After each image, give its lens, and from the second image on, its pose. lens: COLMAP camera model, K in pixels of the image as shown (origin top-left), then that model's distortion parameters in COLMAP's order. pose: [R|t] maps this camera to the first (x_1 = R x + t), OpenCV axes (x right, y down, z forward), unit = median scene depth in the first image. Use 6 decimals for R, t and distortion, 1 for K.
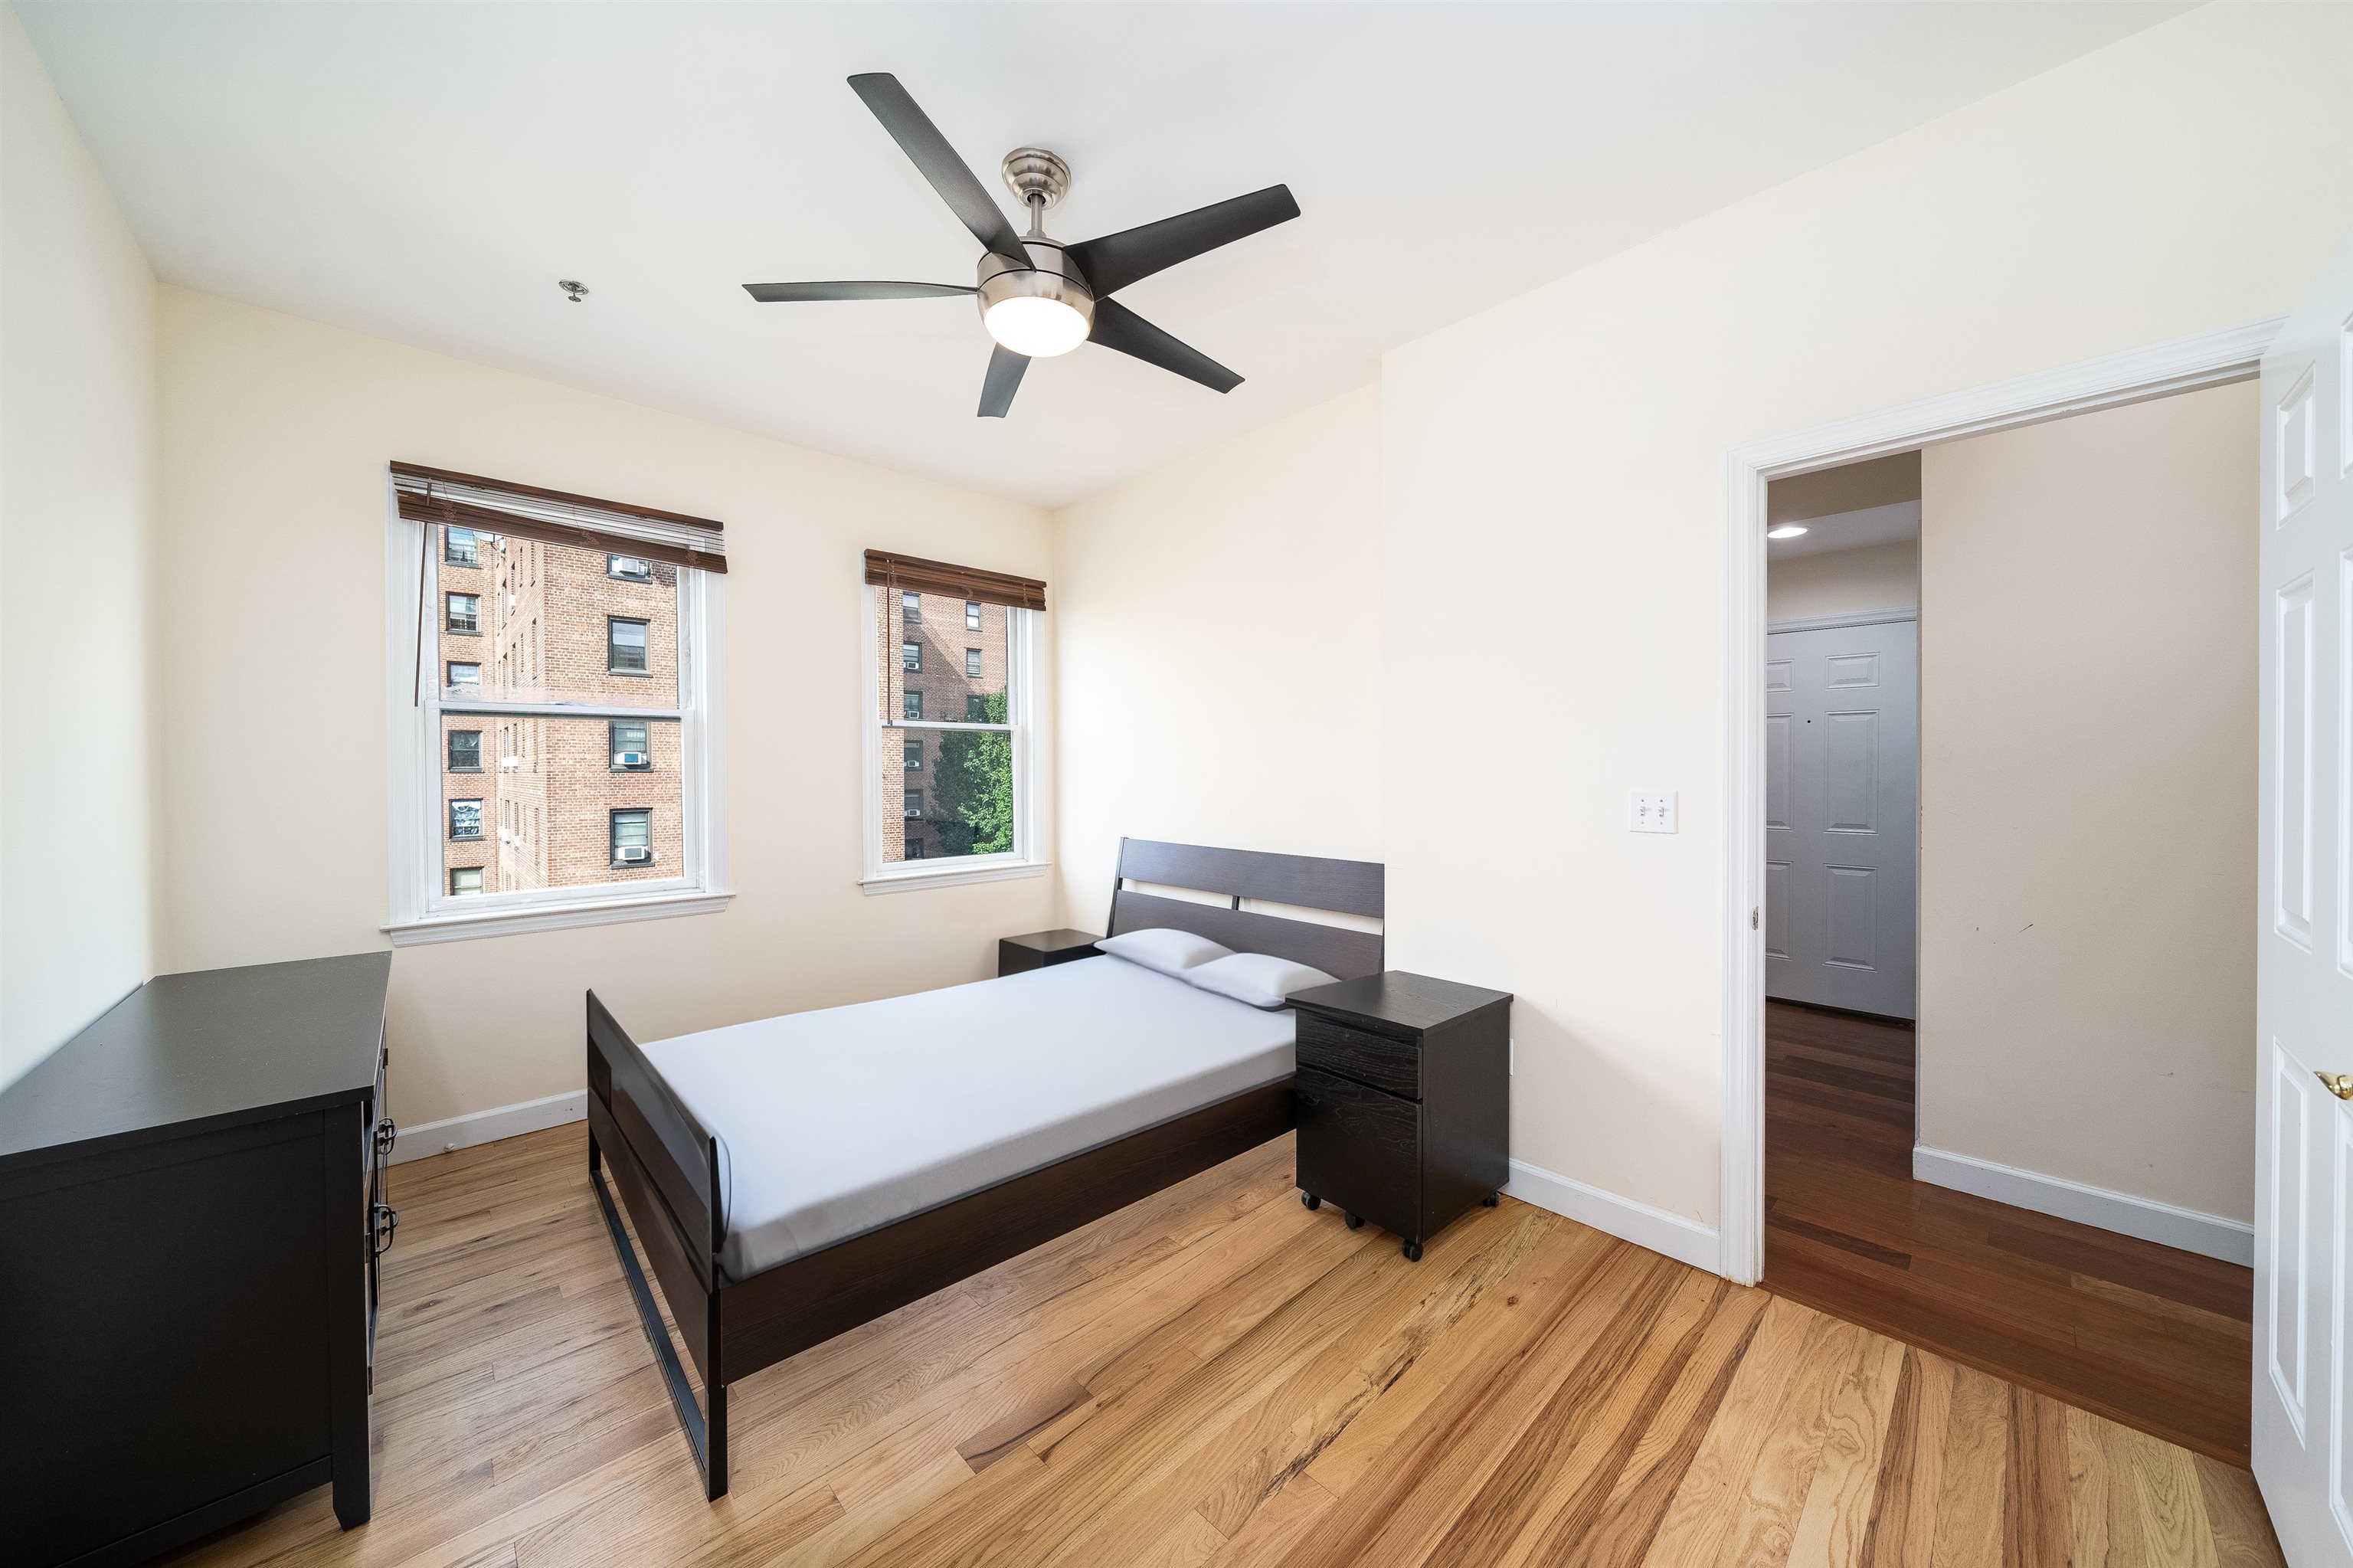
lens RADIAL K [[819.1, 0, 1172.8], [0, 819.1, 780.4], [0, 0, 1]] dist [-0.004968, 0.000437]
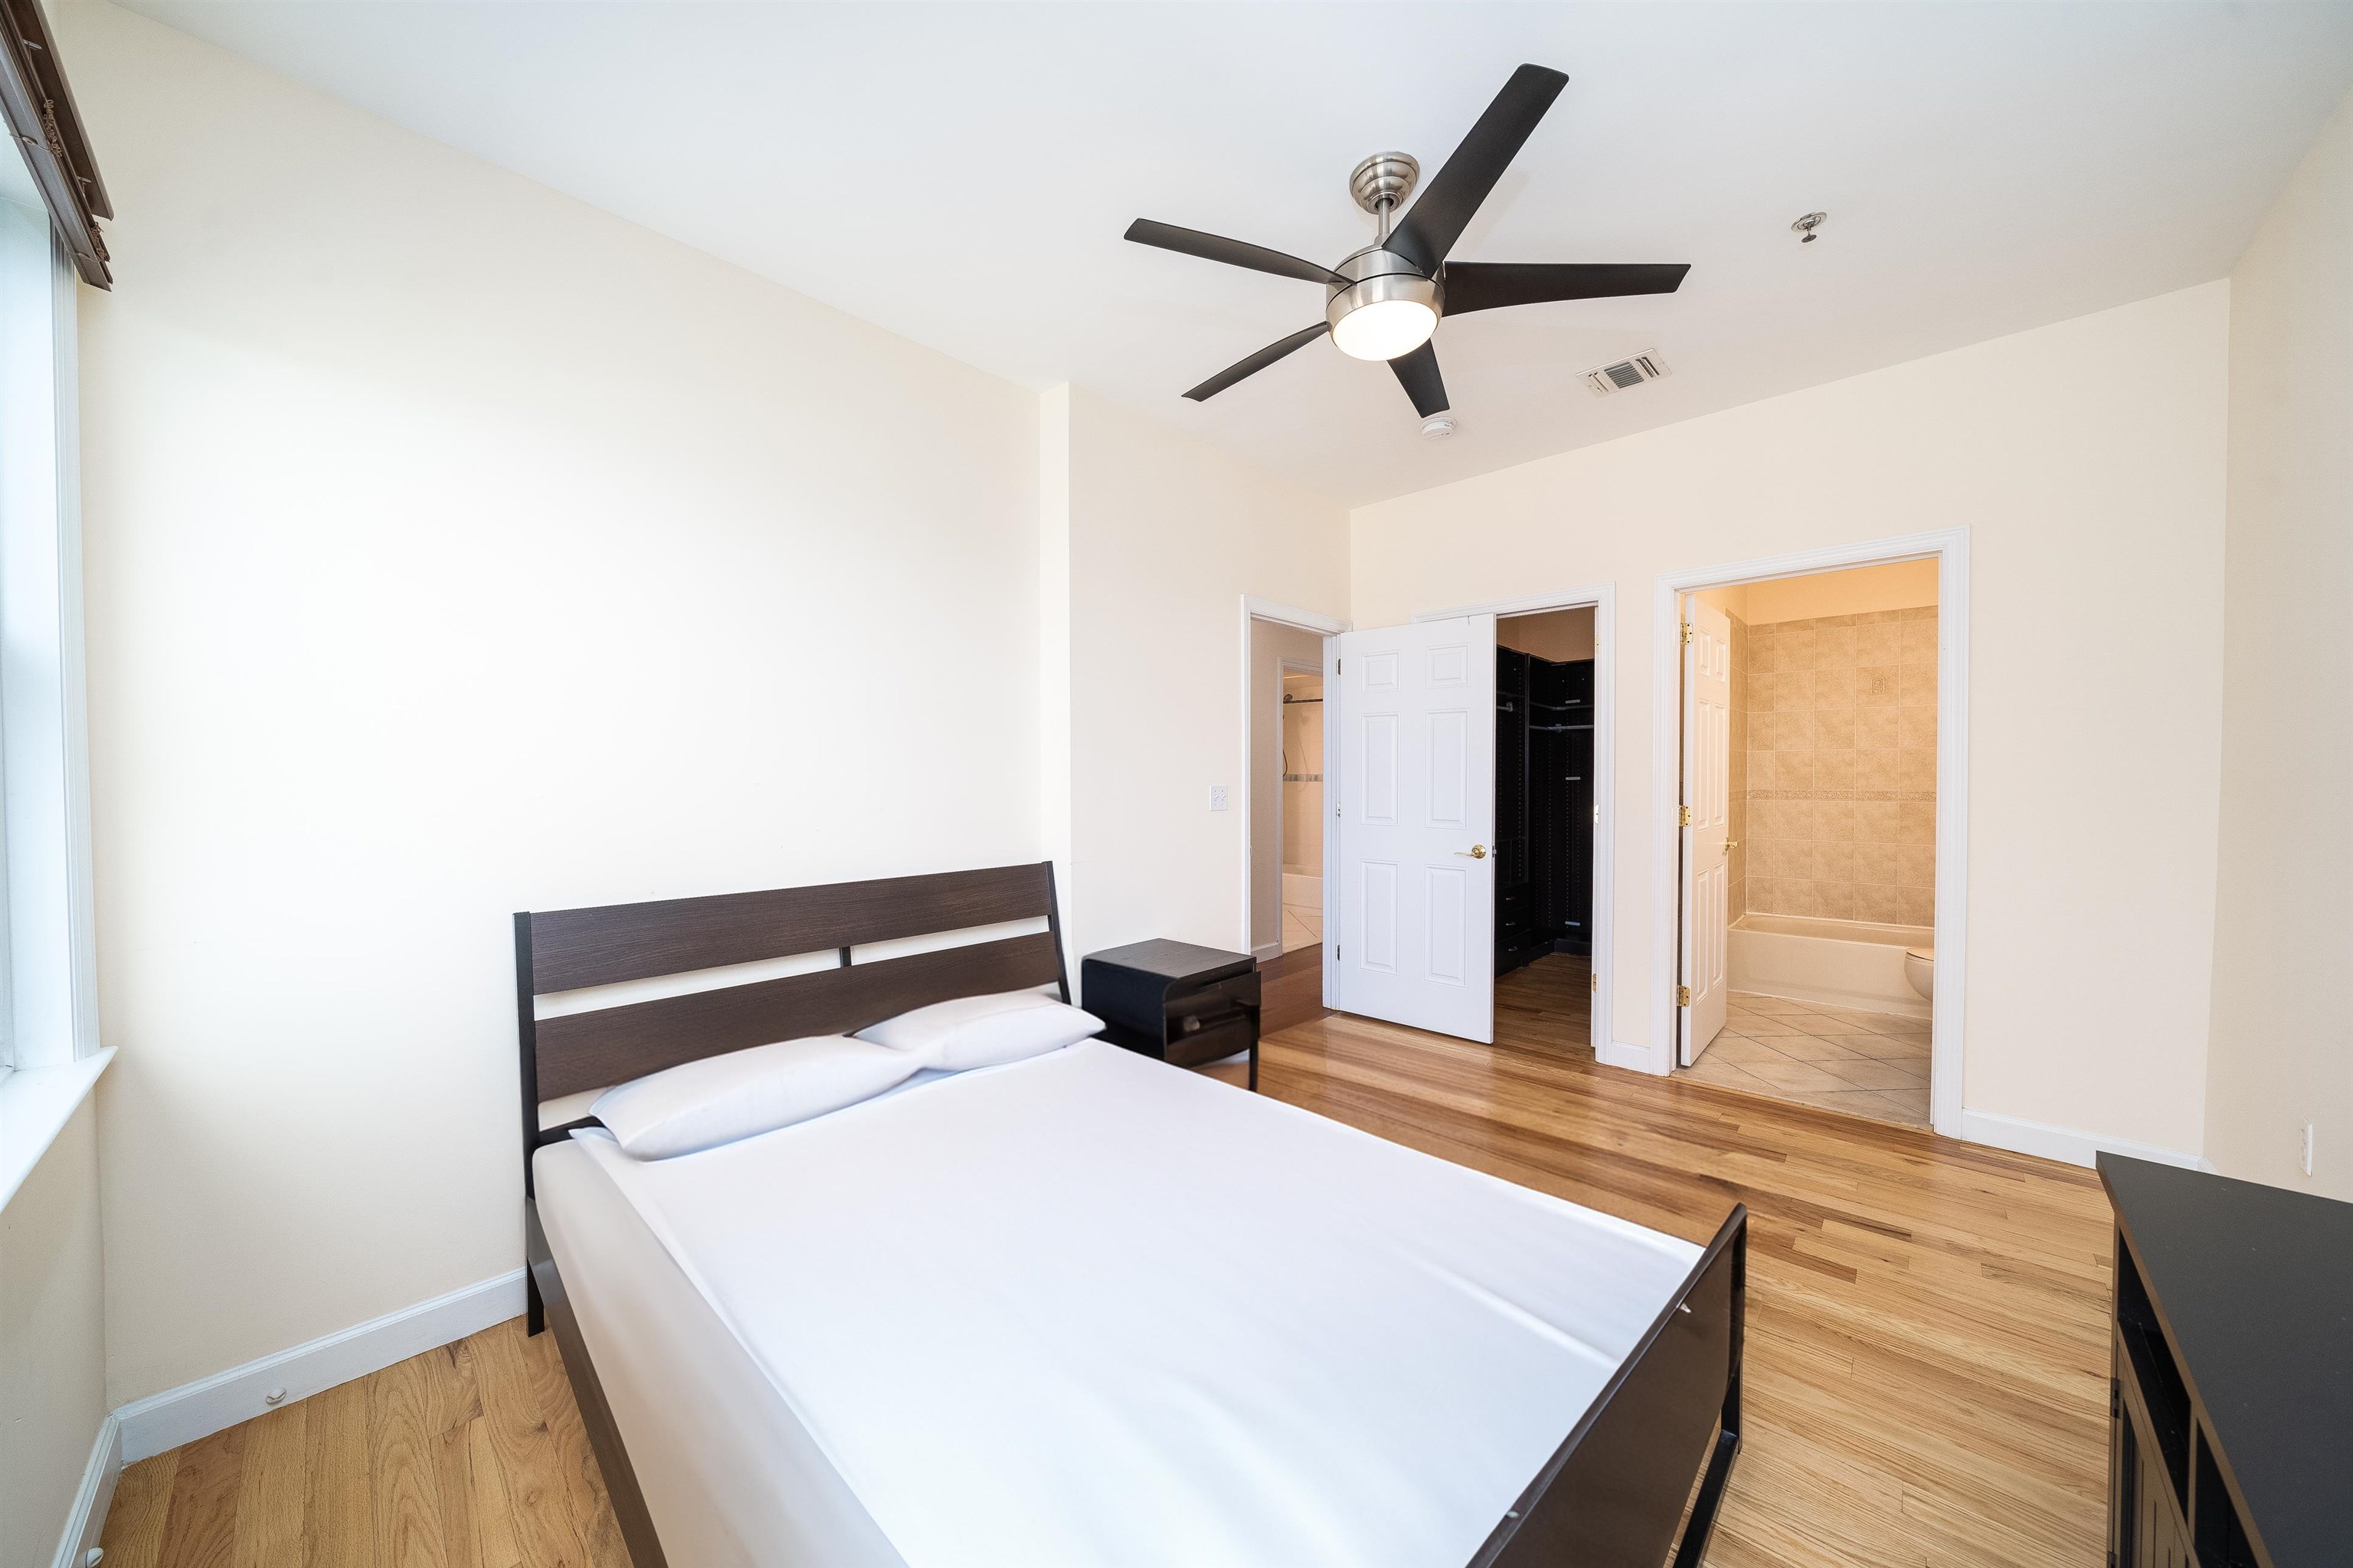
lens RADIAL K [[819.1, 0, 1169.8], [0, 819.1, 783.5], [0, 0, 1]] dist [-0.004968, 0.000437]
pose [[-0.071909, -0.019813, 0.997214, -0.791290], [0.008875, 0.999750, 0.020504, -0.018141], [-0.997372, 0.010325, -0.071715, 0.916366]]
